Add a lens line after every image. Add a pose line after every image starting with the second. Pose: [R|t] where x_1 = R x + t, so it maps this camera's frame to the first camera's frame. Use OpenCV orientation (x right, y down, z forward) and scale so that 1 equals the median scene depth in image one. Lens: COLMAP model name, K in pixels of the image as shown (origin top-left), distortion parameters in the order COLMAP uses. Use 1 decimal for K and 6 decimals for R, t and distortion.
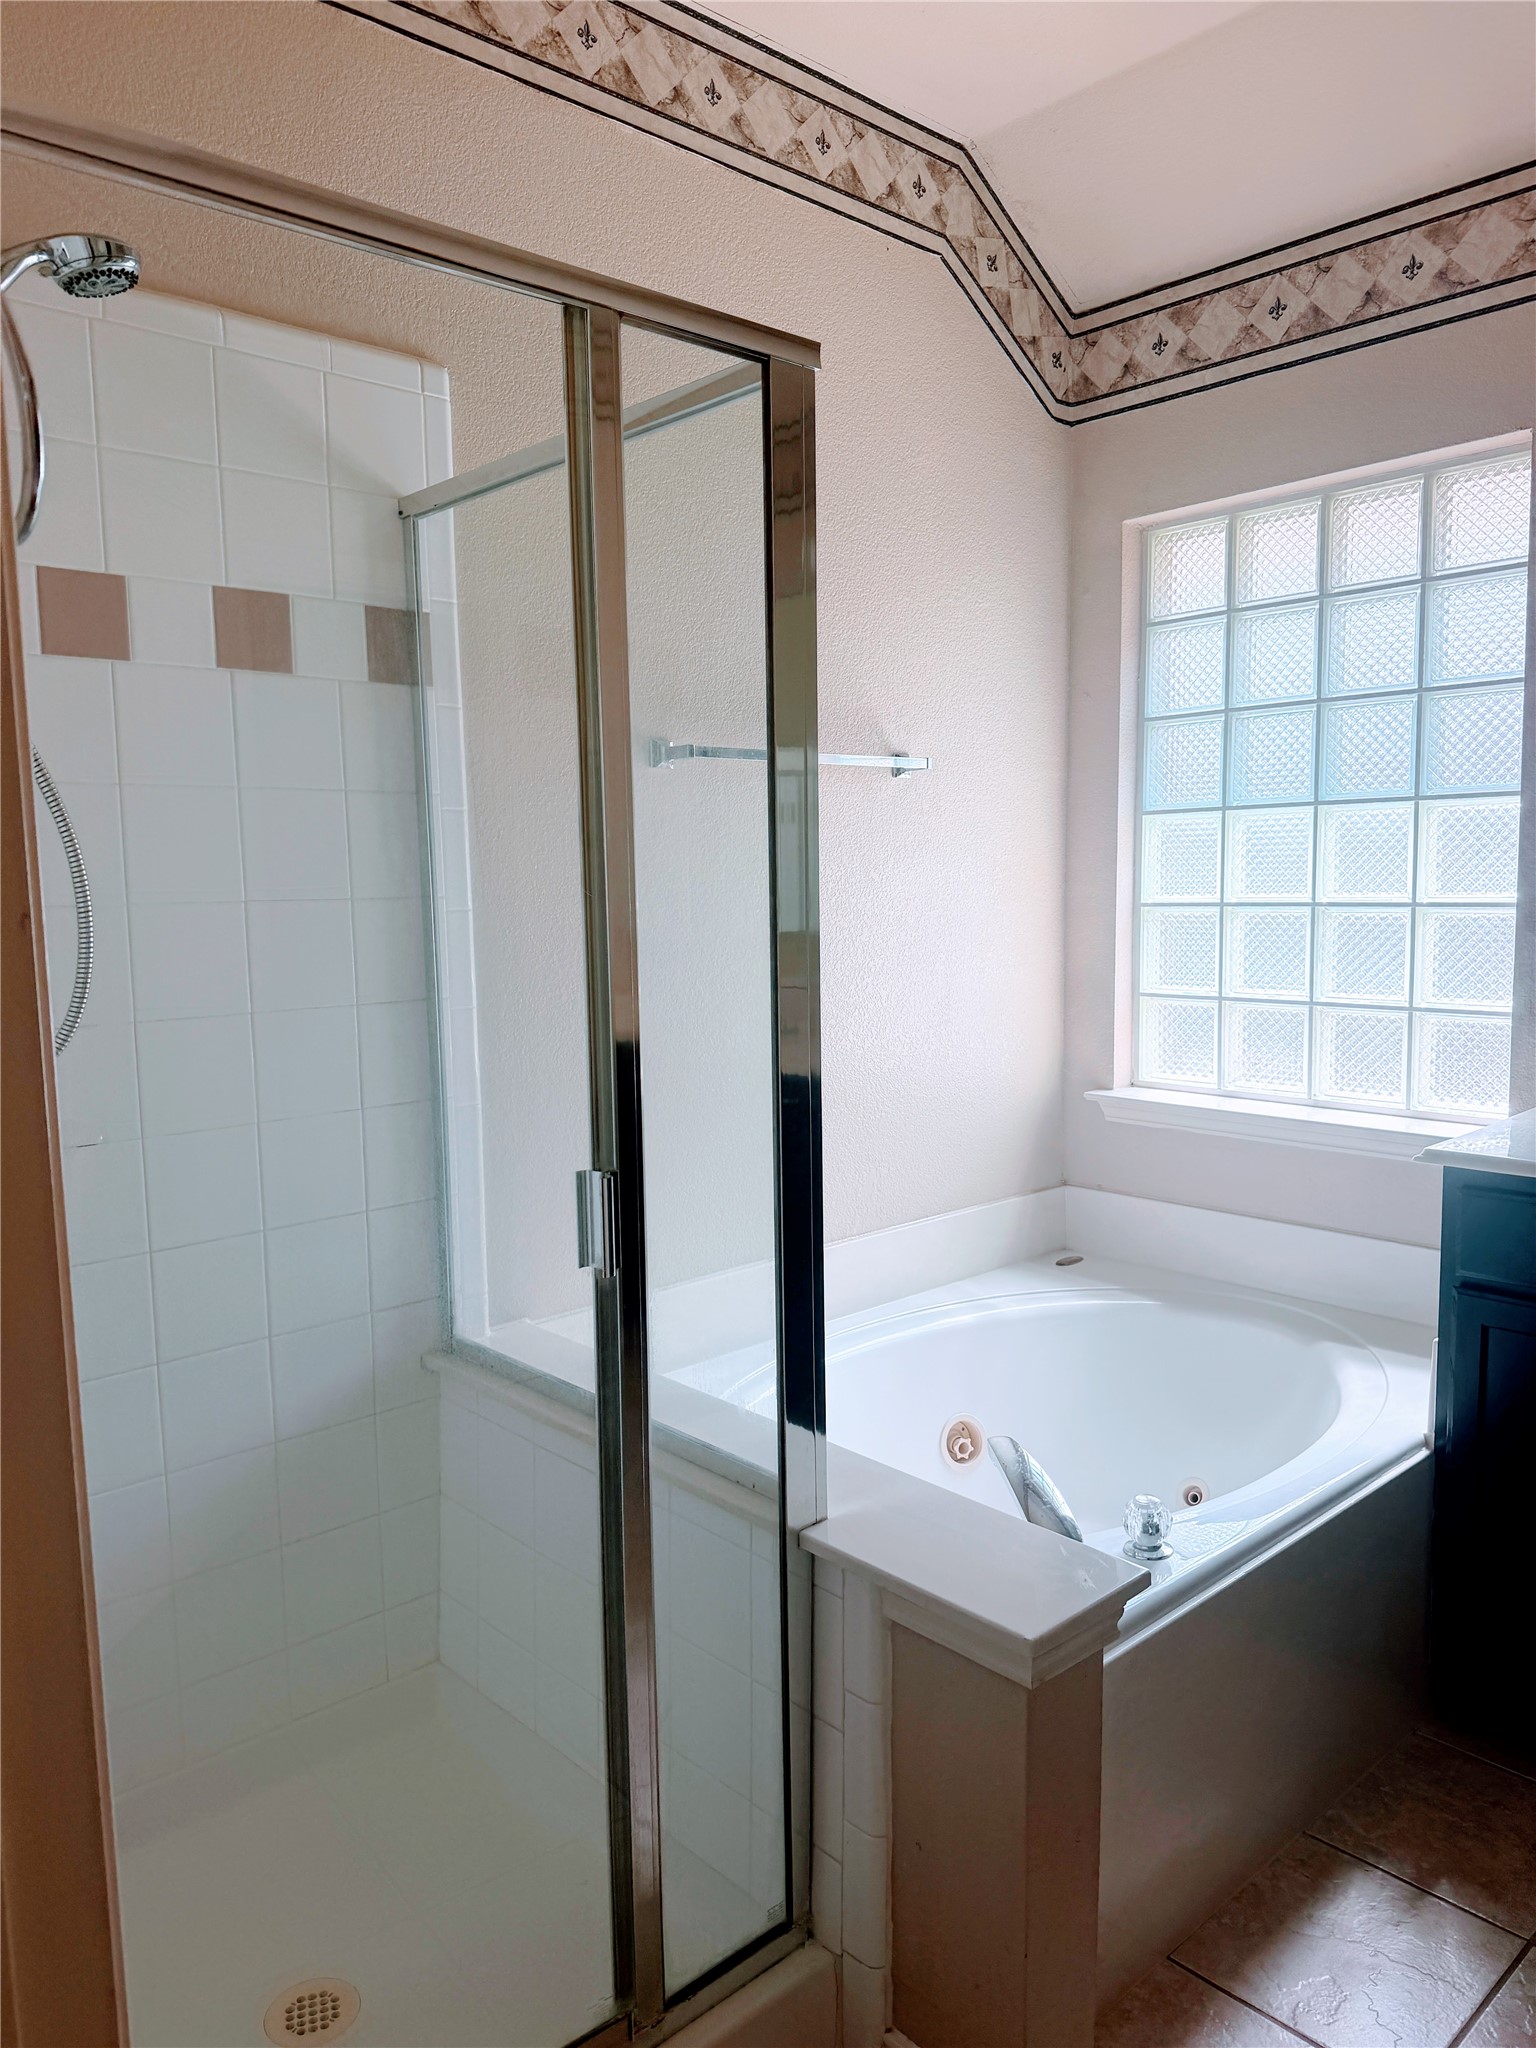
lens RADIAL K [[1446.9, 0, 765.6], [0, 1446.9, 1033.8], [0, 0, 1]] dist [0.064387, -0.118166]
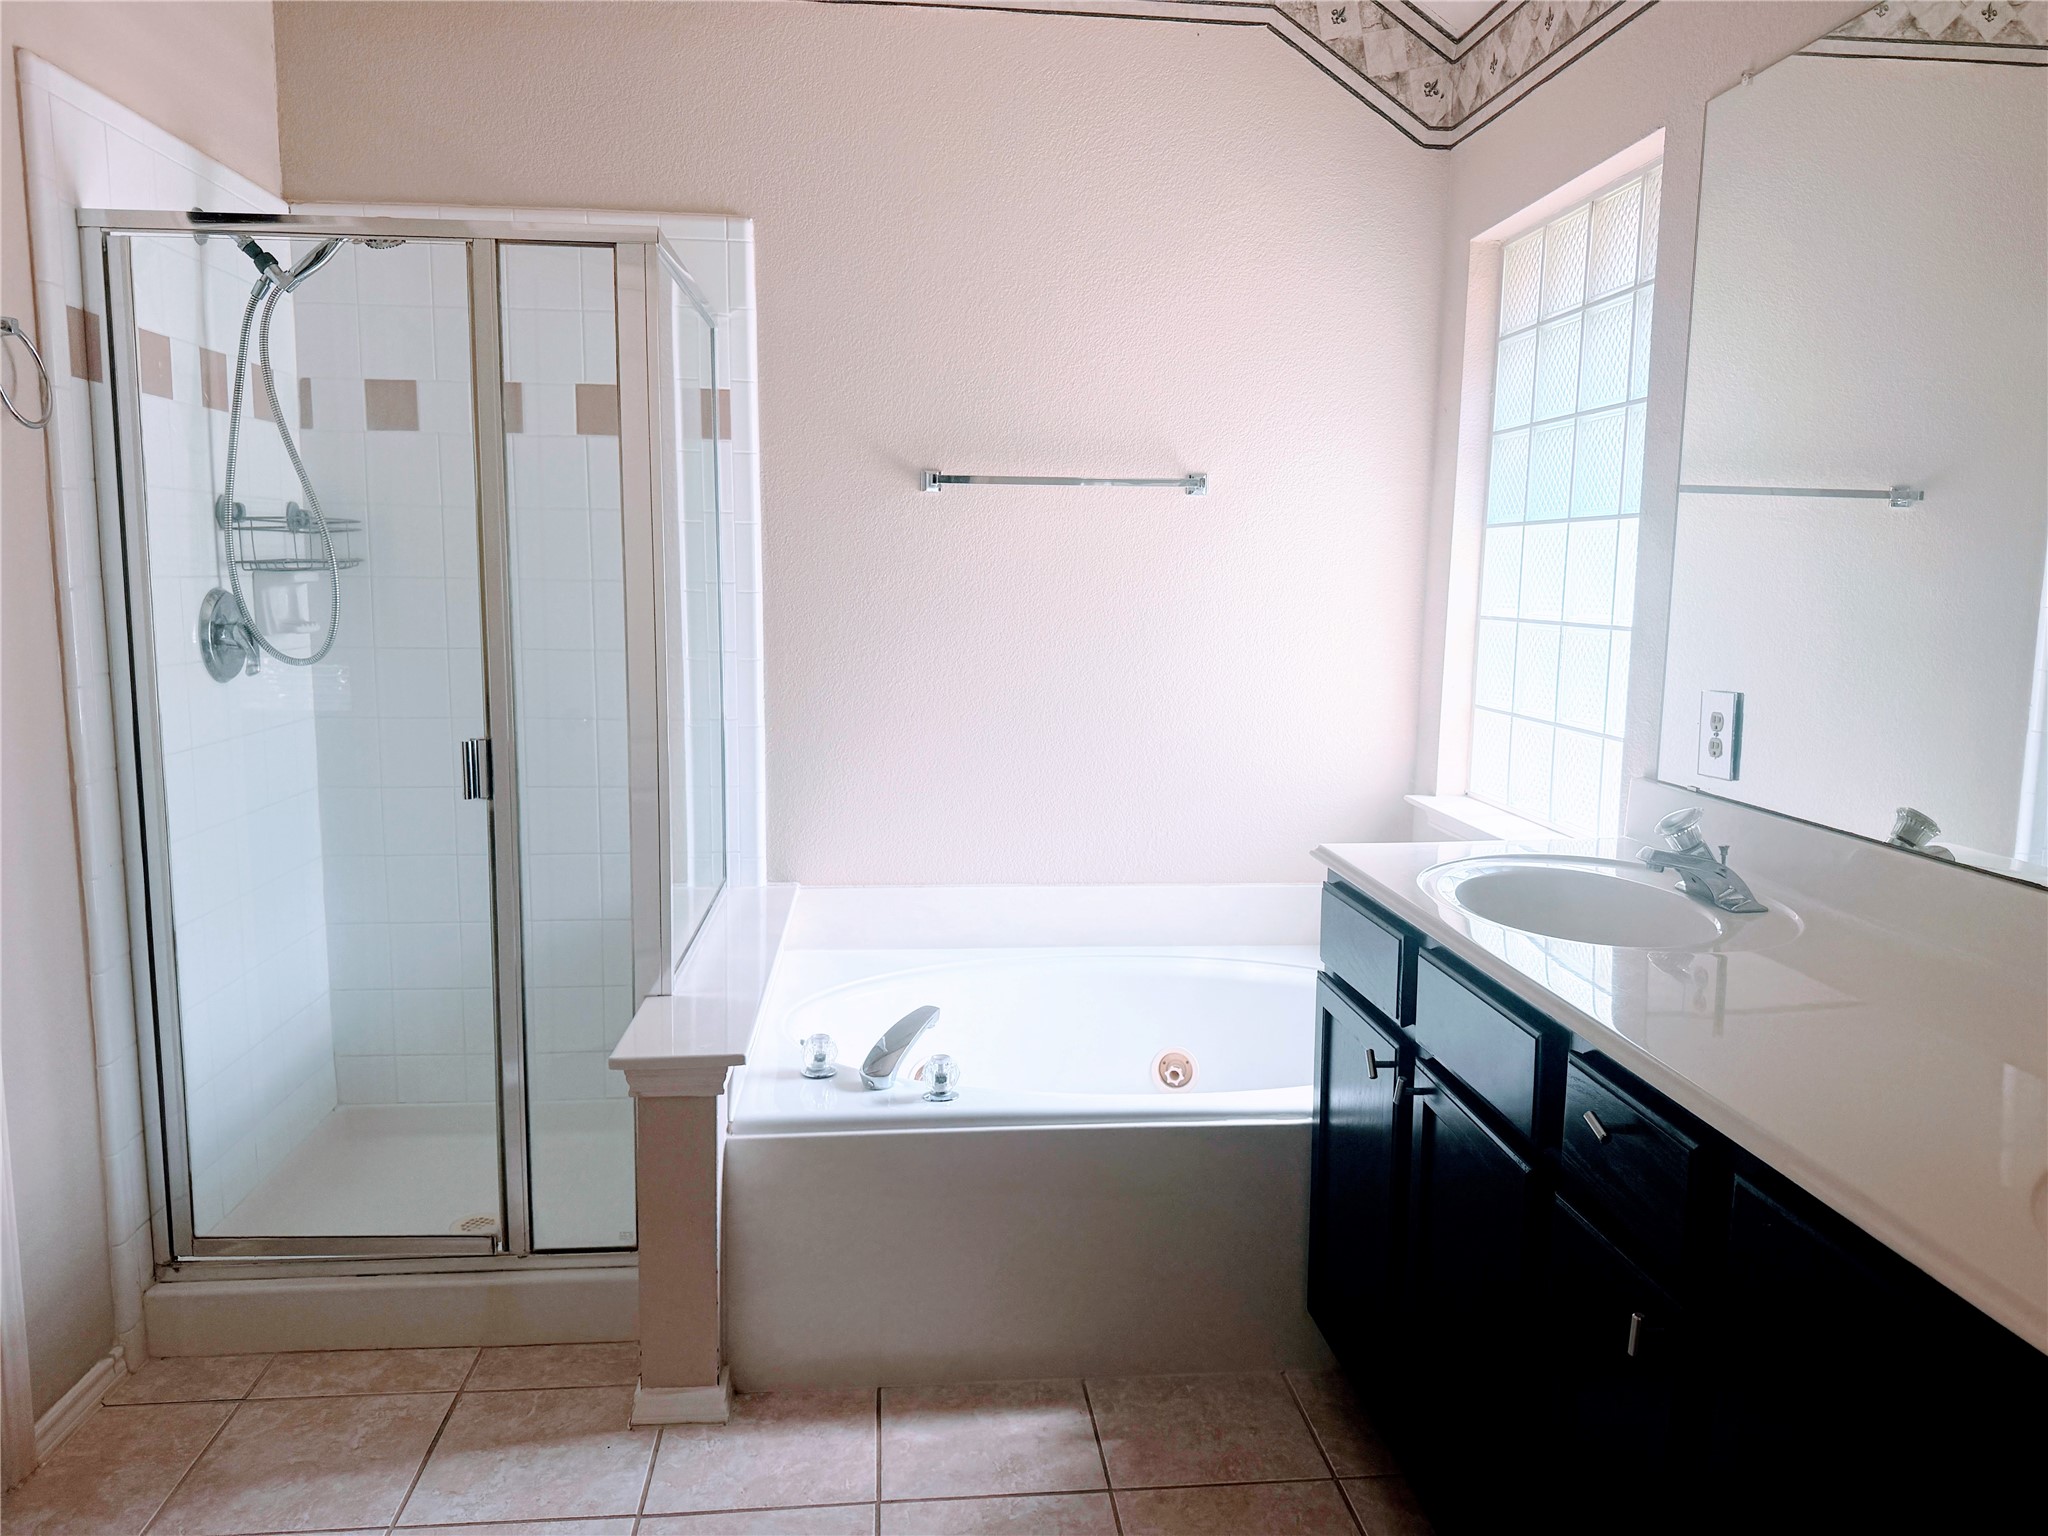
lens RADIAL K [[1446.9, 0, 1032.1], [0, 1446.9, 780.3], [0, 0, 1]] dist [0.064387, -0.118166]
pose [[0.801853, 0.112519, -0.586831, 0.653550], [-0.092863, 0.993643, 0.063633, -0.012389], [0.590261, 0.003470, 0.807205, -0.005081]]
